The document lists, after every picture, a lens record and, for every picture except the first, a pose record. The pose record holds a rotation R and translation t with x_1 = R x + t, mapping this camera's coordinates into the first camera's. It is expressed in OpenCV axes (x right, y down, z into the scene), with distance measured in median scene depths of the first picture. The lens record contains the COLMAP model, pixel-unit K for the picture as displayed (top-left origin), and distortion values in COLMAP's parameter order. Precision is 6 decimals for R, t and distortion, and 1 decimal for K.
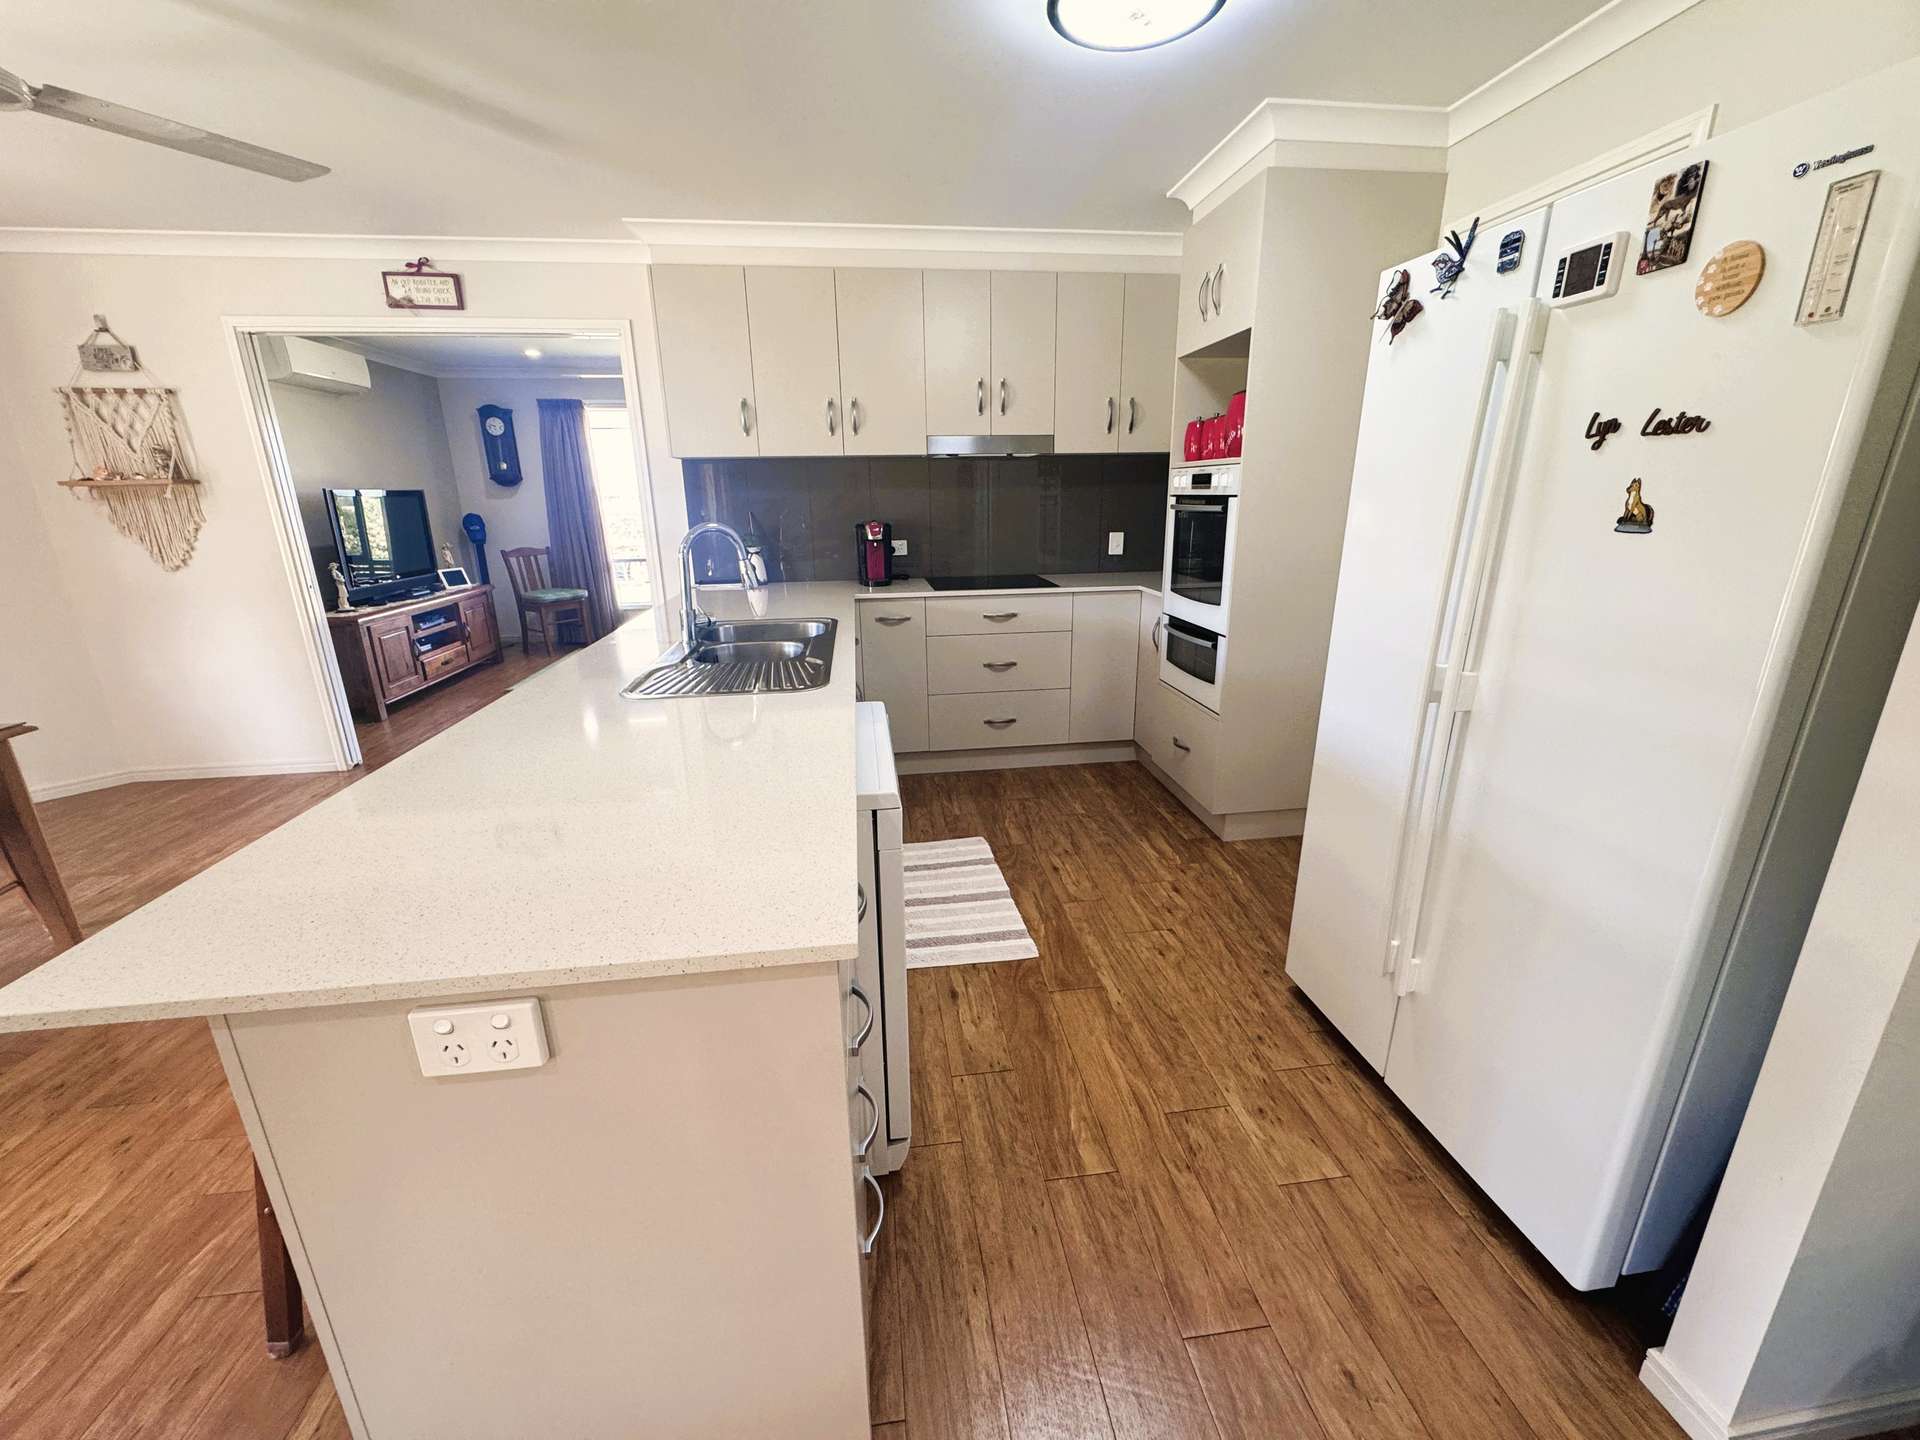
lens RADIAL K [[766.8, 0, 960.2], [0, 766.8, 719.2], [0, 0, 1]] dist [-0.003860, 0.000416]
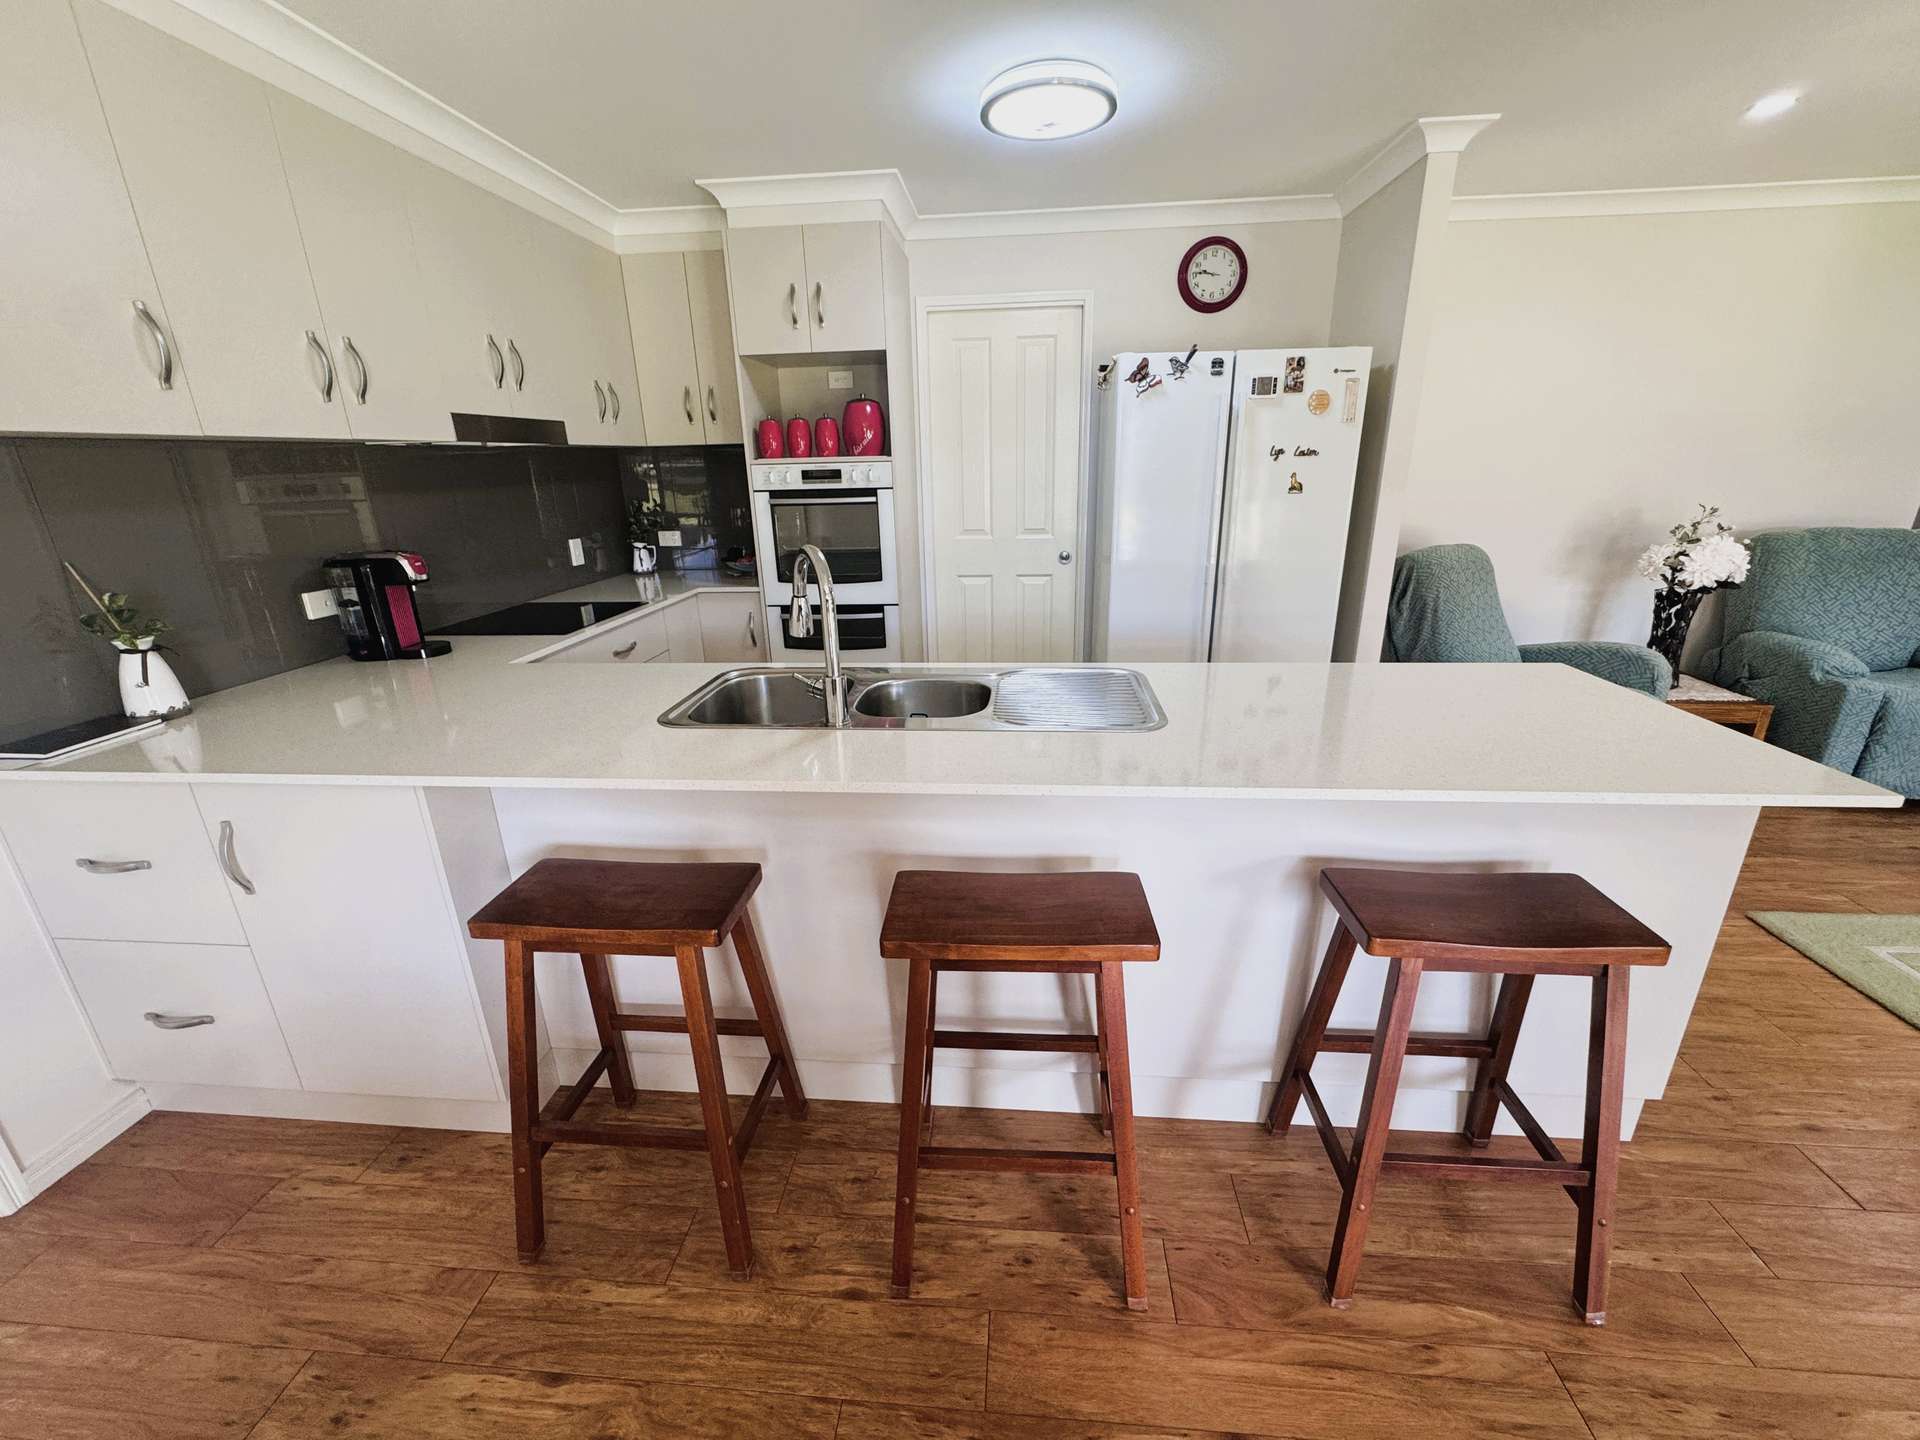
lens RADIAL K [[766.8, 0, 965.1], [0, 766.8, 715.3], [0, 0, 1]] dist [-0.003860, 0.000416]
pose [[0.213122, -0.302276, 0.929090, -0.720521], [0.297284, 0.925911, 0.233048, -0.174806], [-0.930700, 0.226536, 0.287193, 0.528784]]
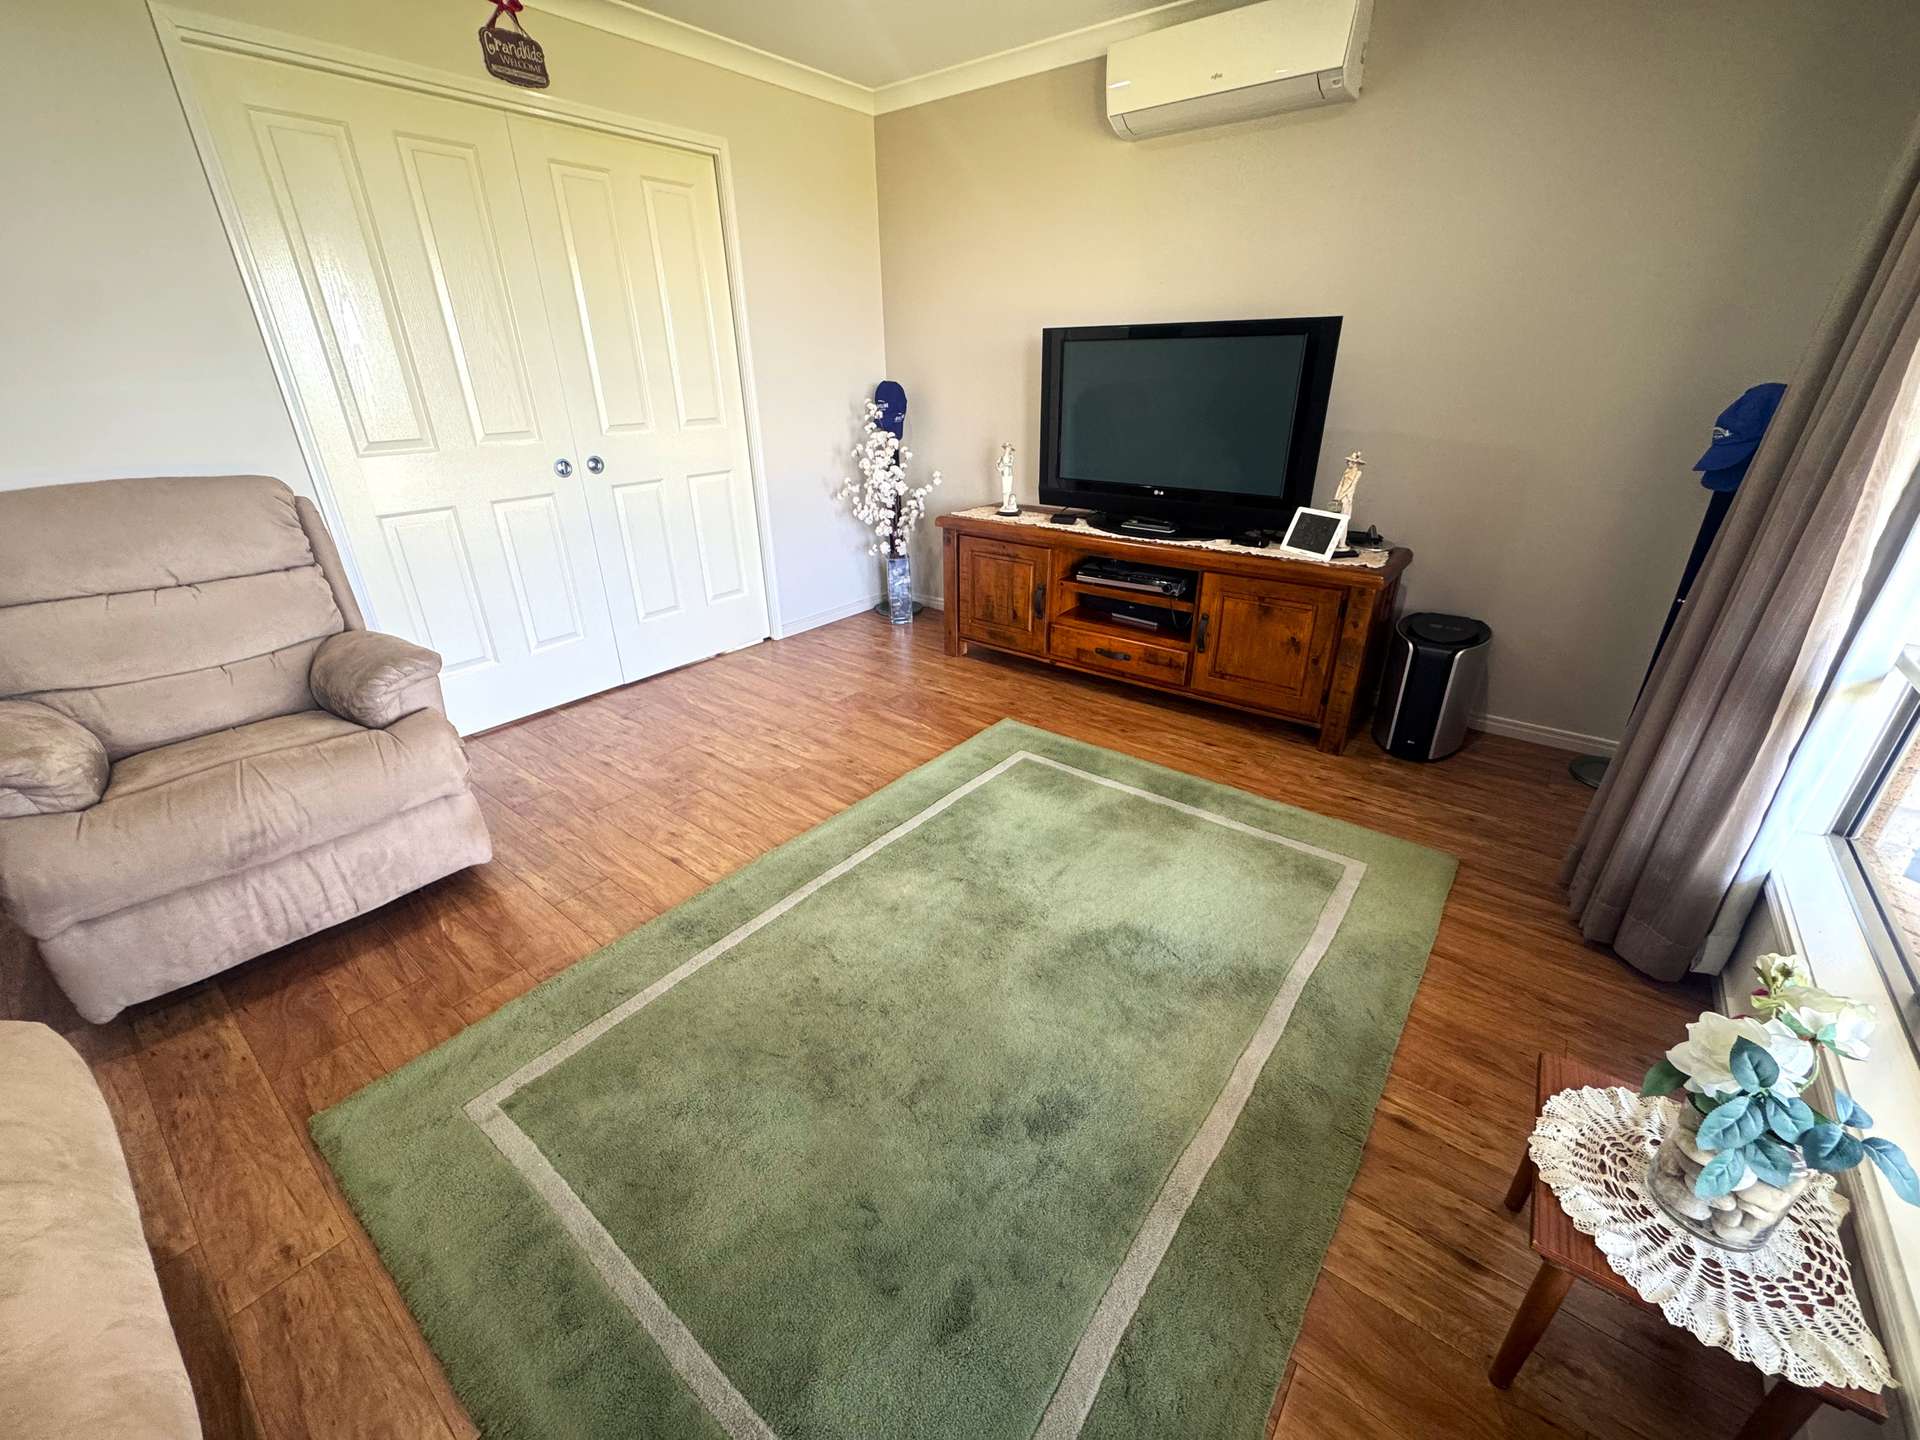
lens RADIAL K [[766.8, 0, 965.9], [0, 766.8, 727.3], [0, 0, 1]] dist [-0.003860, 0.000416]
pose [[-0.713042, 0.318463, -0.624622, -0.404551], [-0.183228, 0.775289, 0.604446, -0.644010], [0.676756, 0.545444, -0.494462, 2.247882]]
